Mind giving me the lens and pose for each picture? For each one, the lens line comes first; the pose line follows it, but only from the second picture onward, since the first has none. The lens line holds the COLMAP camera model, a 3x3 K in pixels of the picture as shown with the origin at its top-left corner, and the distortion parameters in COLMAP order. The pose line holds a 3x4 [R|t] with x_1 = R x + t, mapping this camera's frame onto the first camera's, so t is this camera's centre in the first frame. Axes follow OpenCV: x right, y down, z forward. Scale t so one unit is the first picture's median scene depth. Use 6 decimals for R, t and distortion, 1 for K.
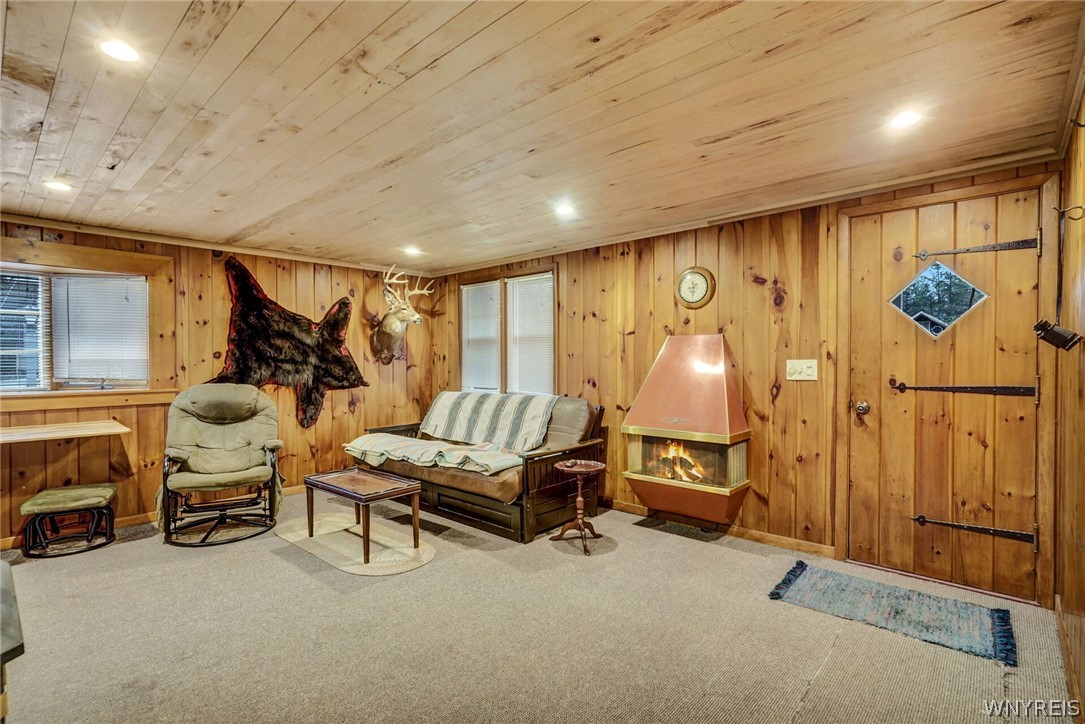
lens RADIAL K [[512.6, 0, 537.2], [0, 512.6, 368.3], [0, 0, 1]] dist [0.001921, 0.001825]
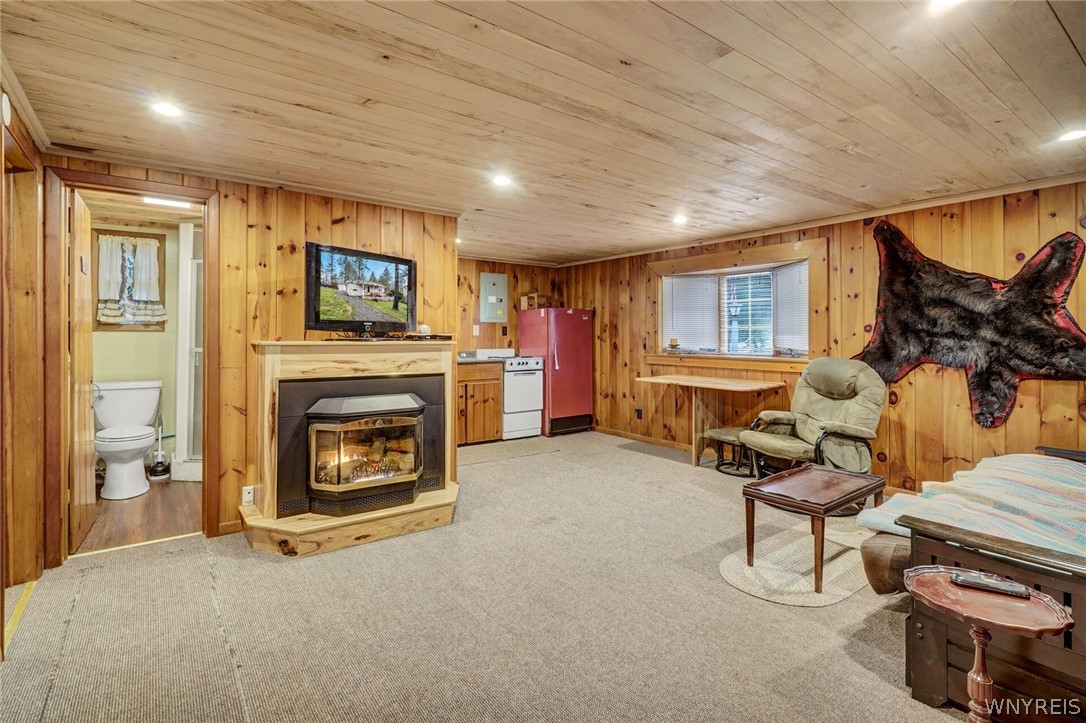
lens RADIAL K [[516.6, 0, 527.5], [0, 516.6, 339.0], [0, 0, 1]] dist [0.002147, 0.000653]
pose [[-0.192895, 0.012731, -0.981137, 0.422194], [-0.013923, 0.999780, 0.015710, -0.012228], [0.981121, 0.016691, -0.192676, 0.548155]]
